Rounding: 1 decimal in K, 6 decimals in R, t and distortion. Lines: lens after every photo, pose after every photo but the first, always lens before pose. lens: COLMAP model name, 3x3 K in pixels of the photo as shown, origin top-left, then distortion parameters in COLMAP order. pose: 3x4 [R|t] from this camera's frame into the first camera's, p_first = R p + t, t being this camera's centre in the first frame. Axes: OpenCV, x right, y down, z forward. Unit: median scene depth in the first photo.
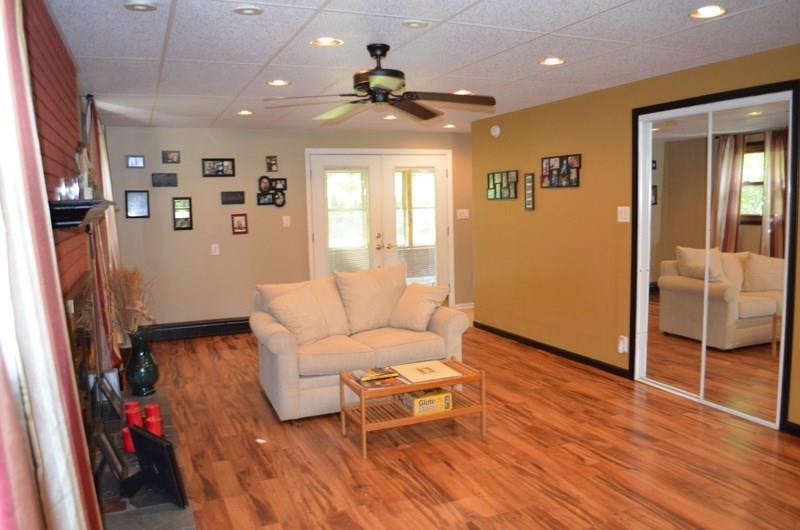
lens RADIAL K [[635.2, 0, 400.0], [0, 635.2, 265.3], [0, 0, 1]] dist [0.009978, 0.003368]
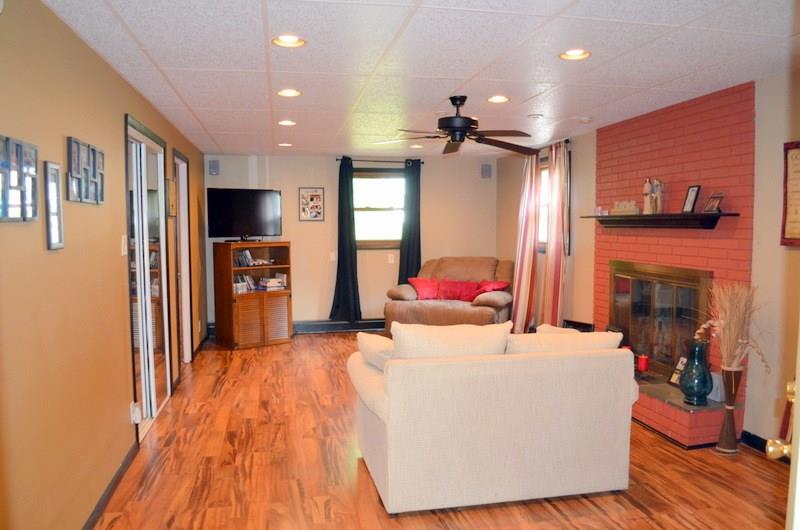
lens RADIAL K [[635.2, 0, 400.0], [0, 635.2, 265.7], [0, 0, 1]] dist [0.009978, 0.003368]
pose [[-0.975680, 0.009438, 0.218998, -0.154890], [0.046898, 0.984926, 0.166497, -0.188012], [-0.214125, 0.172718, -0.961415, 1.876251]]
